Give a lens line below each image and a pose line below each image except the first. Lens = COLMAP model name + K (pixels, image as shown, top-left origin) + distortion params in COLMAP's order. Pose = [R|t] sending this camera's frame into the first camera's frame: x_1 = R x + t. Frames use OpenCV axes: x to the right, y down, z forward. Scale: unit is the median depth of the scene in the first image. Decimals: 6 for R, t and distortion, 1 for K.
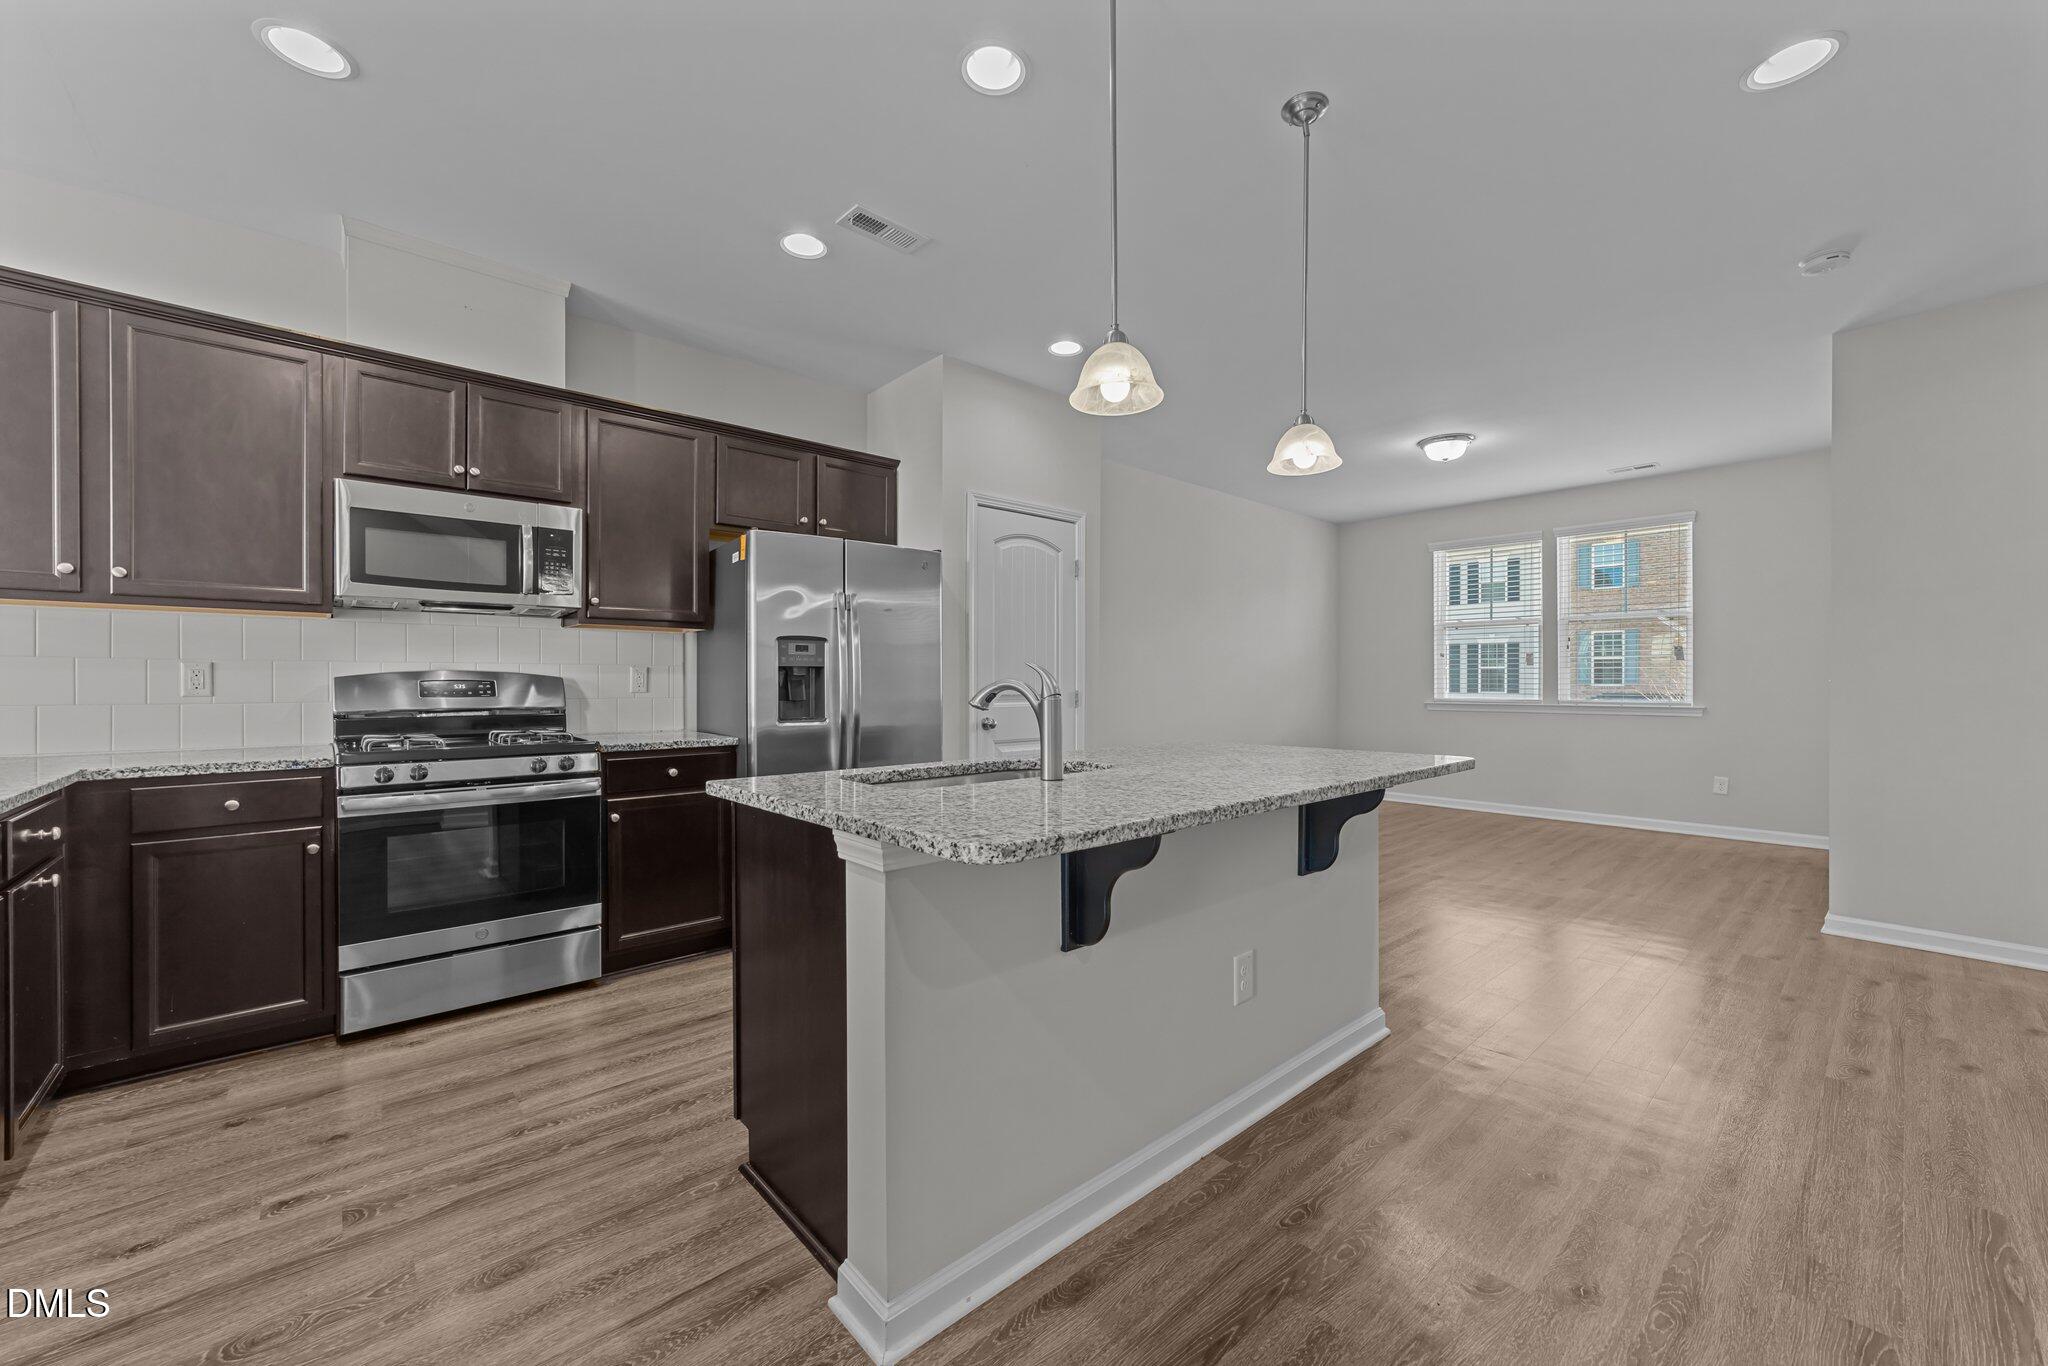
lens RADIAL K [[788.1, 0, 1028.6], [0, 788.1, 685.0], [0, 0, 1]] dist [-0.007236, 0.000881]
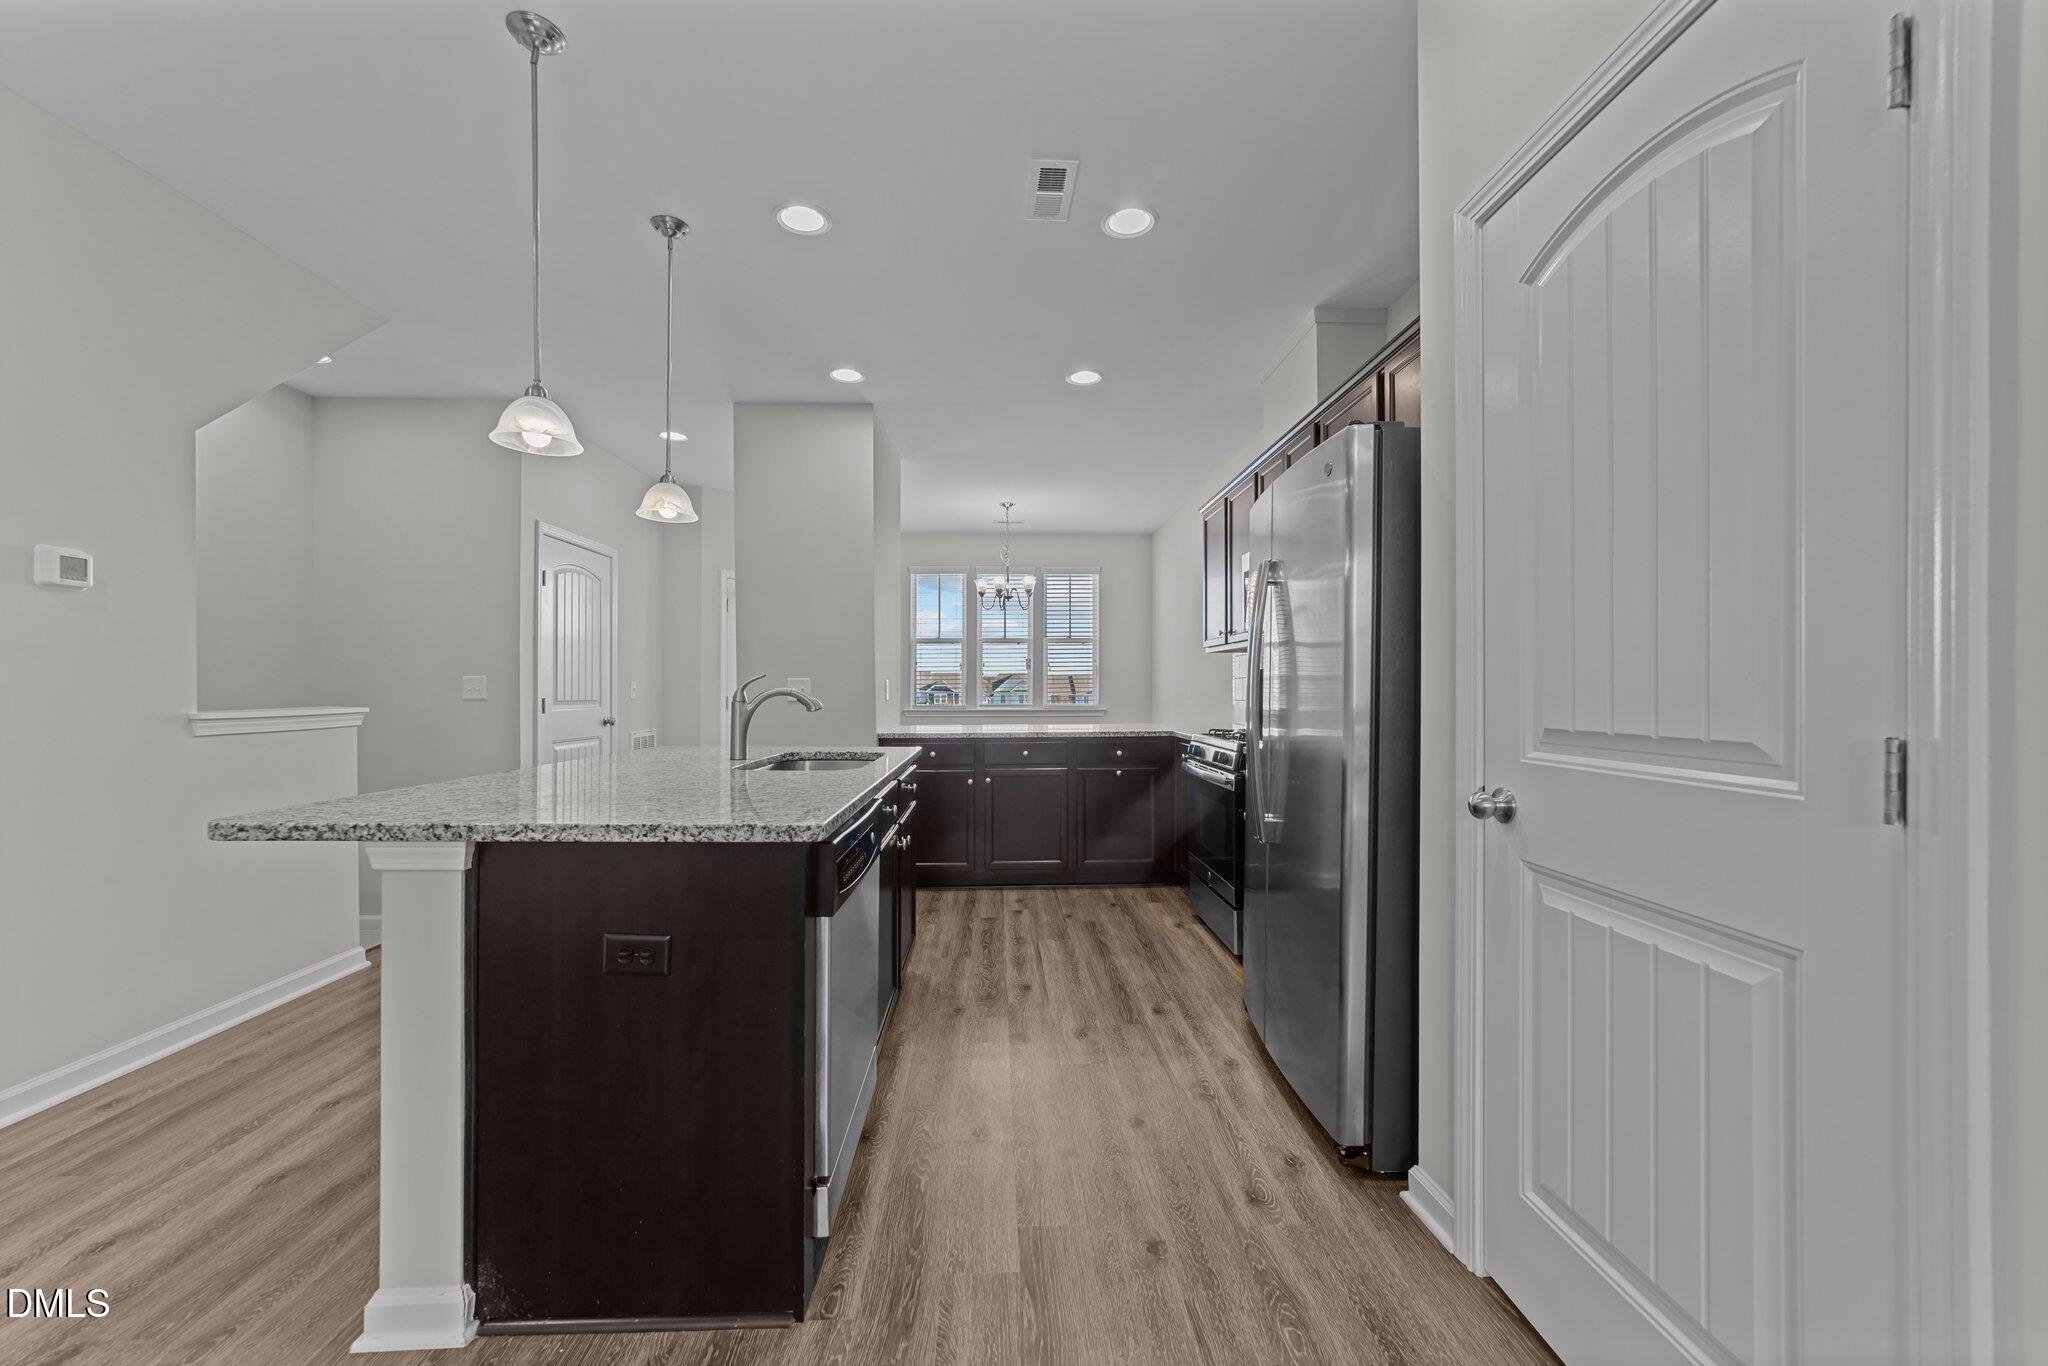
lens RADIAL K [[788.1, 0, 1032.0], [0, 788.1, 681.8], [0, 0, 1]] dist [-0.007236, 0.000881]
pose [[-0.635514, -0.008629, -0.772041, 0.681570], [-0.001834, 0.999952, -0.009666, -0.008905], [0.772087, -0.004727, -0.635499, 1.991818]]
